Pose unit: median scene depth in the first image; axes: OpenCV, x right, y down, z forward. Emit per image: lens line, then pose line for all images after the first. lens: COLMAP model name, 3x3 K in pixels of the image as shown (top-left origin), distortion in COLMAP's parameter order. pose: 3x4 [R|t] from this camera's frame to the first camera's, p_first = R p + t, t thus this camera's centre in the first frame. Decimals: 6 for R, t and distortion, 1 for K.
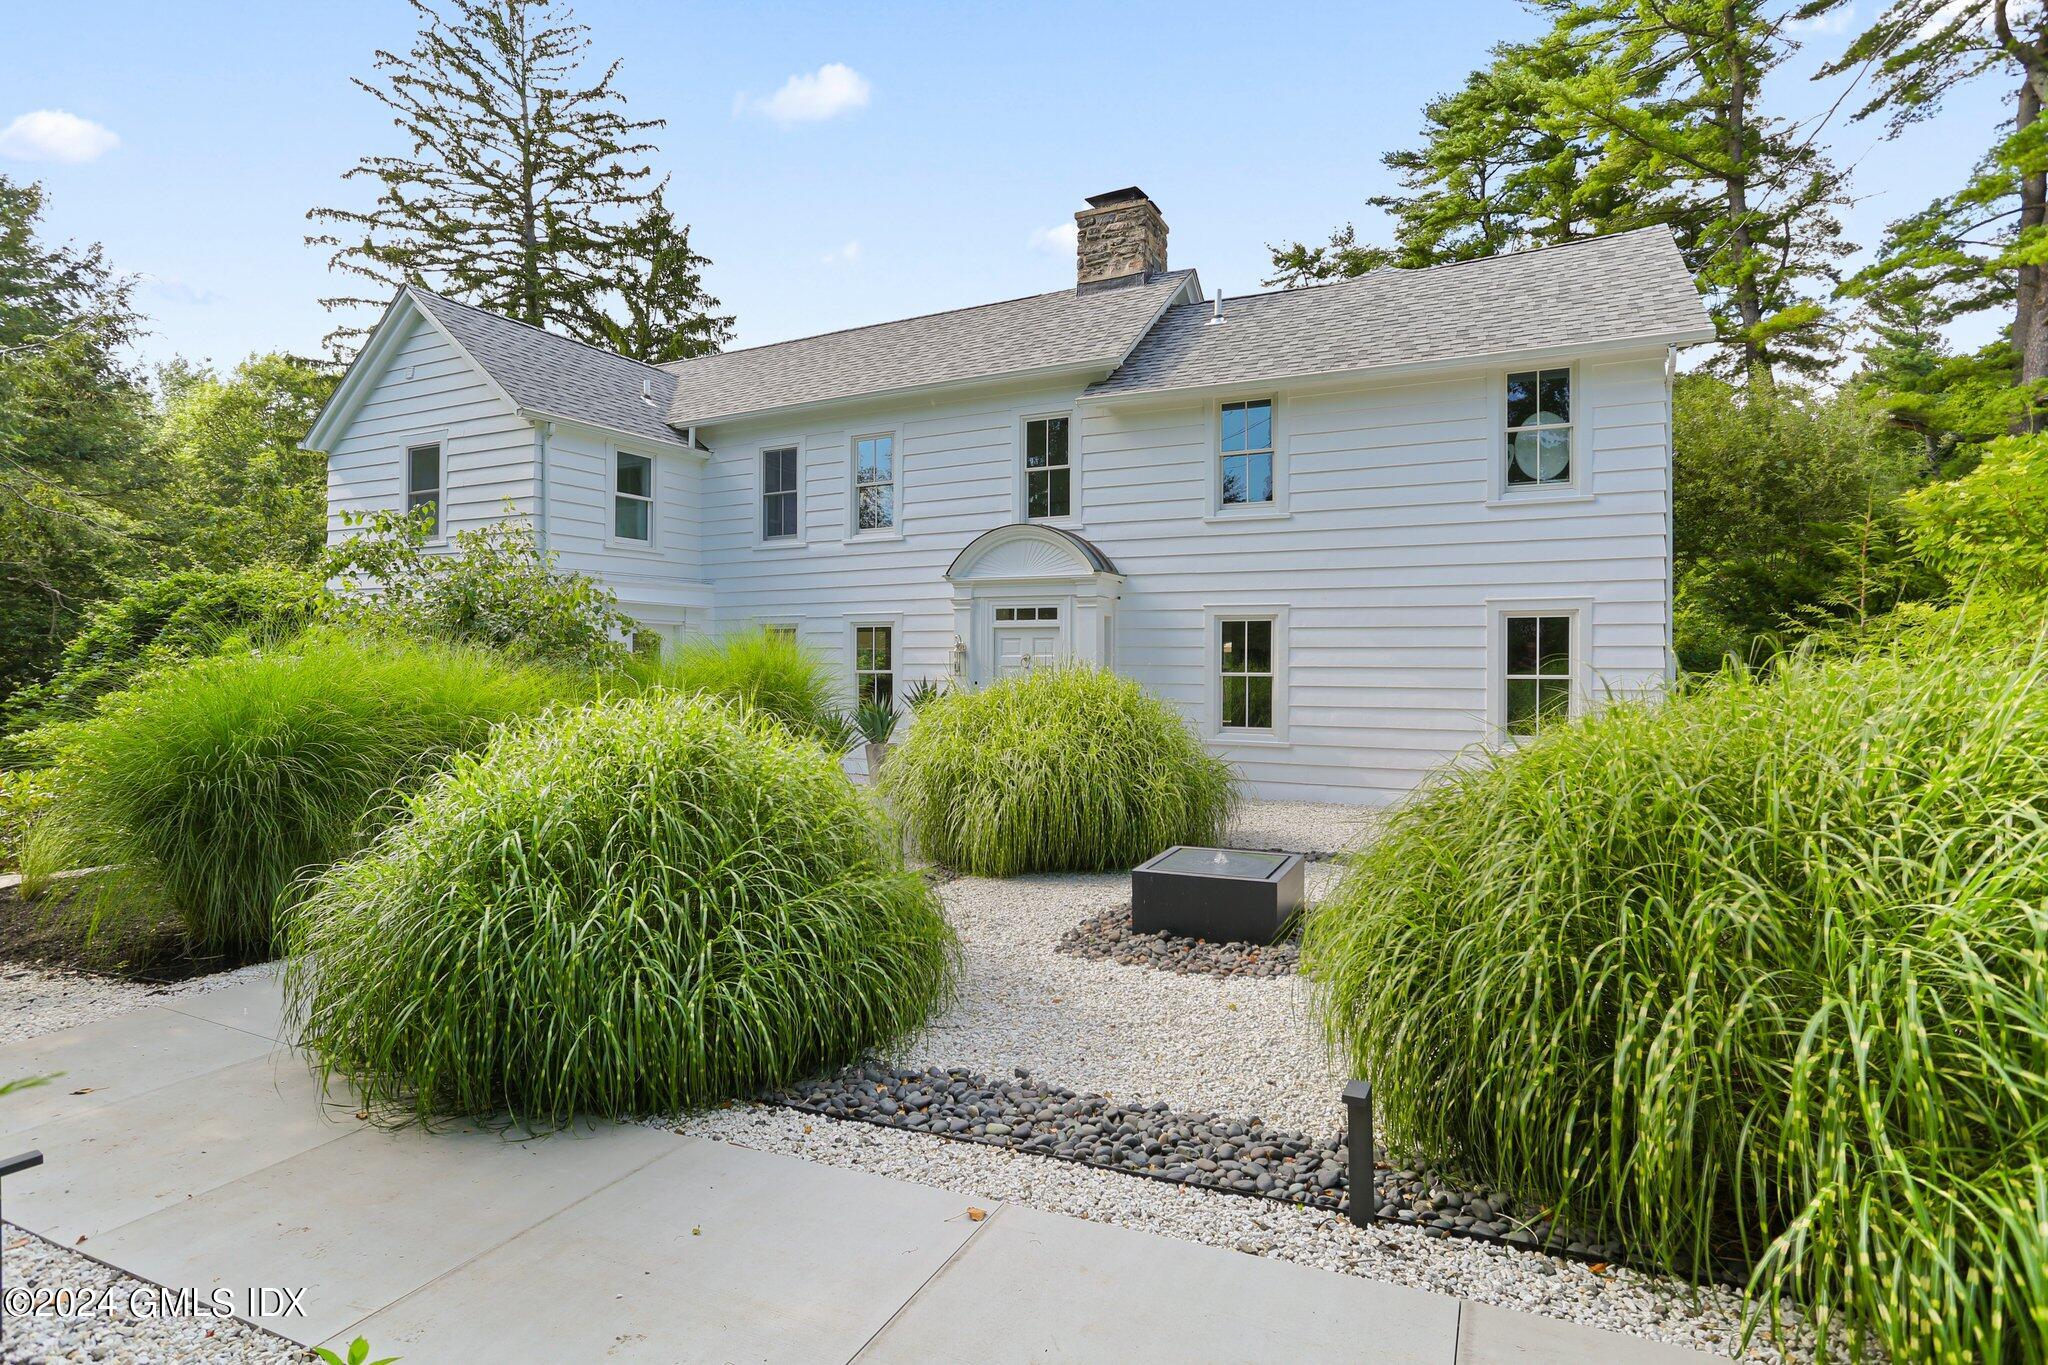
lens RADIAL K [[1011.8, 0, 1024.0], [0, 1011.8, 682.5], [0, 0, 1]] dist [-0.053098, 0.034302]
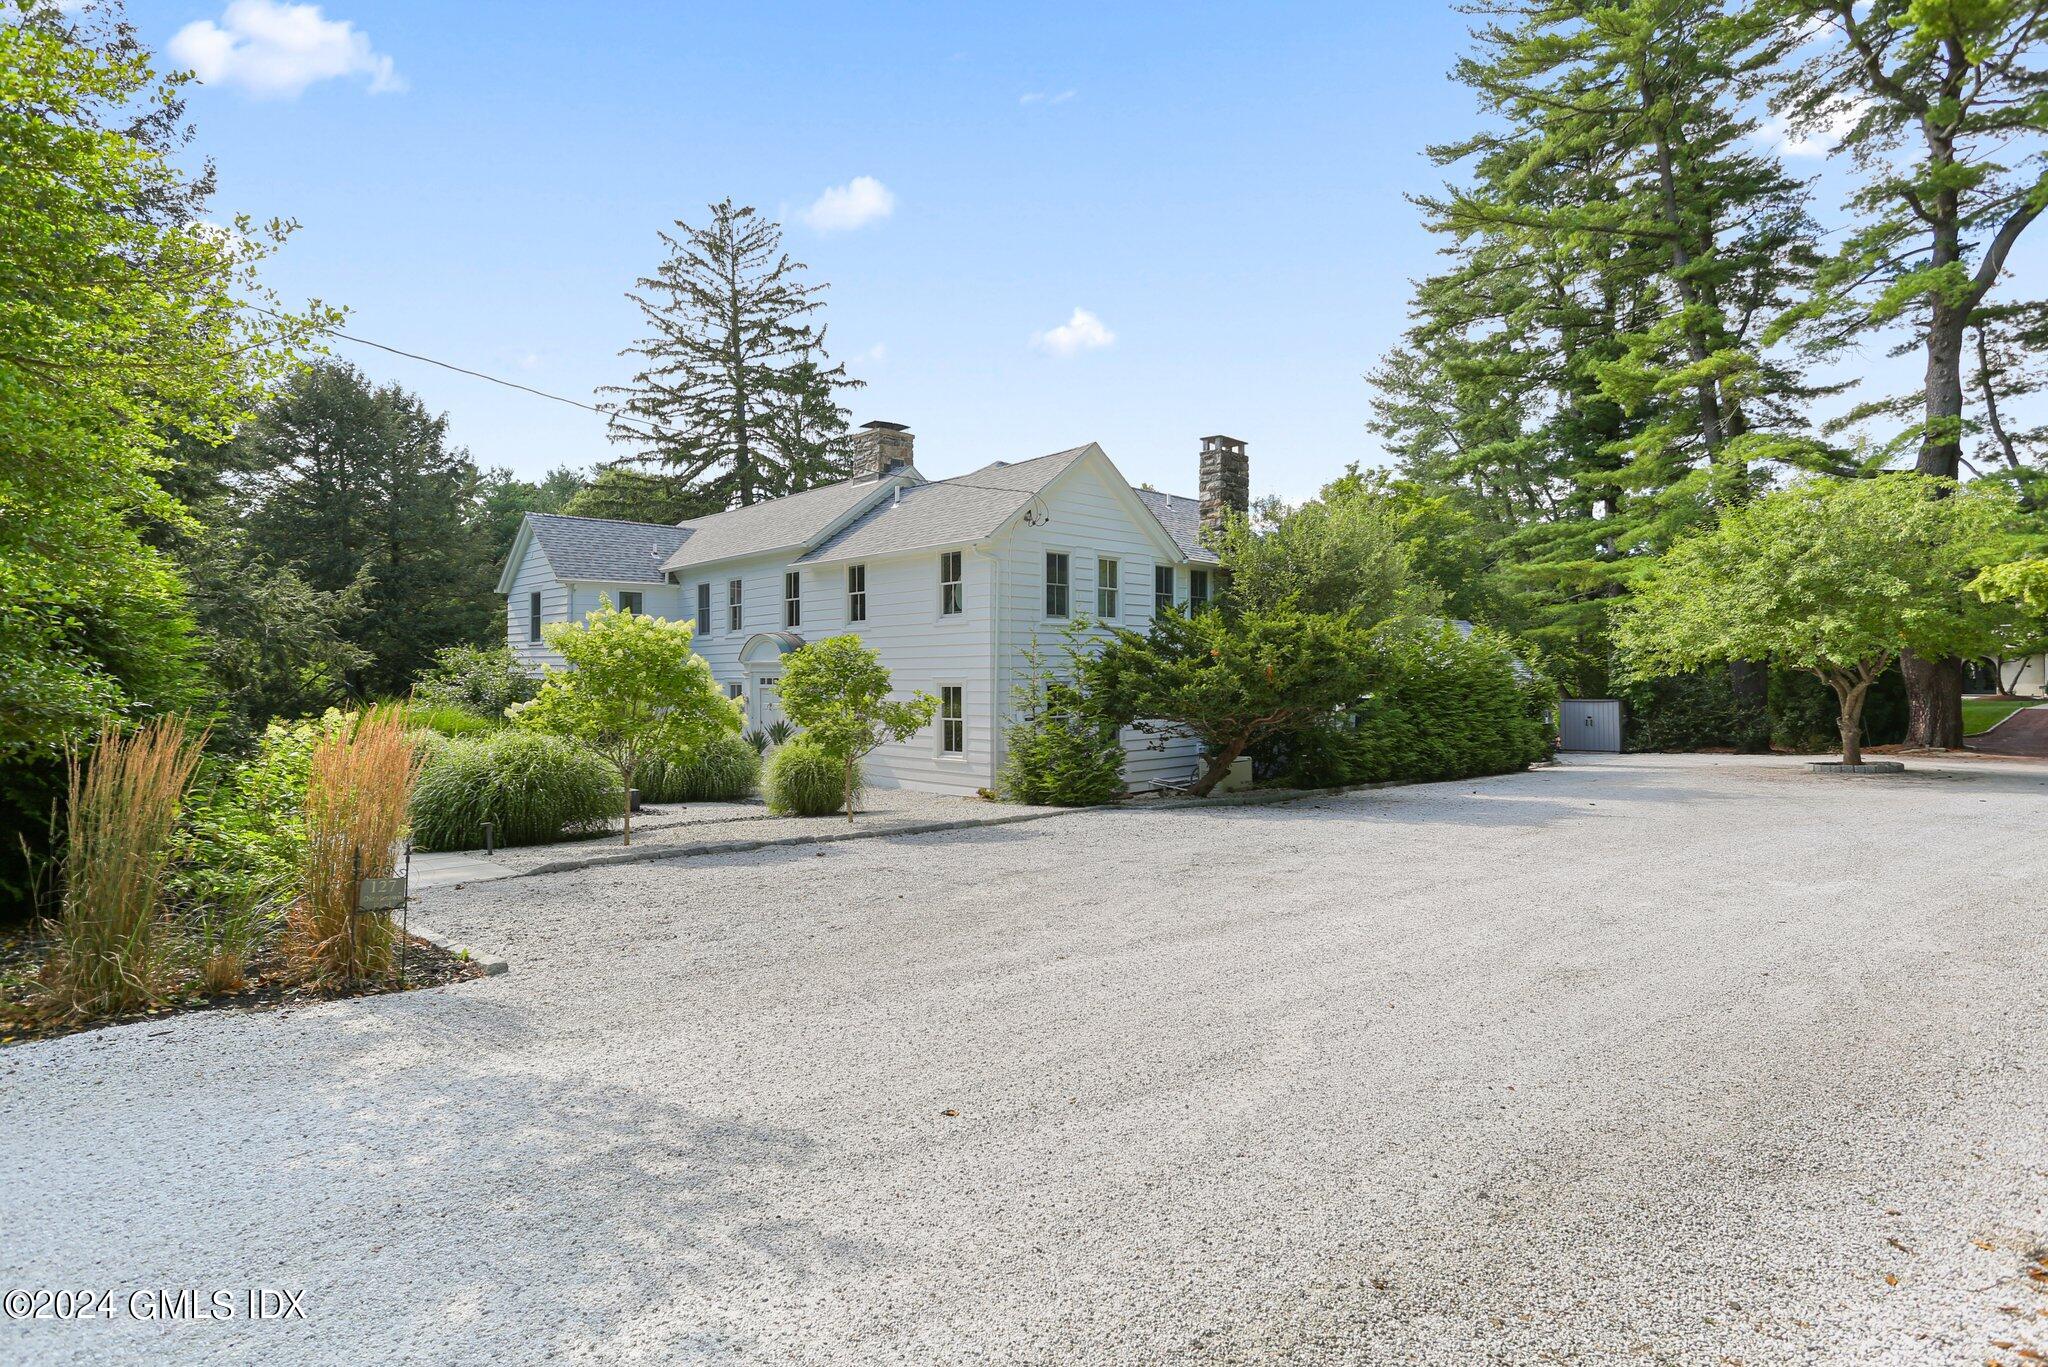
lens RADIAL K [[1011.8, 0, 1024.0], [0, 1011.8, 683.5], [0, 0, 1]] dist [-0.053098, 0.034302]
pose [[0.945221, -0.002582, -0.326420, 0.877468], [0.001288, 0.999990, -0.004179, -0.046182], [0.326428, 0.003530, 0.945215, -0.506675]]
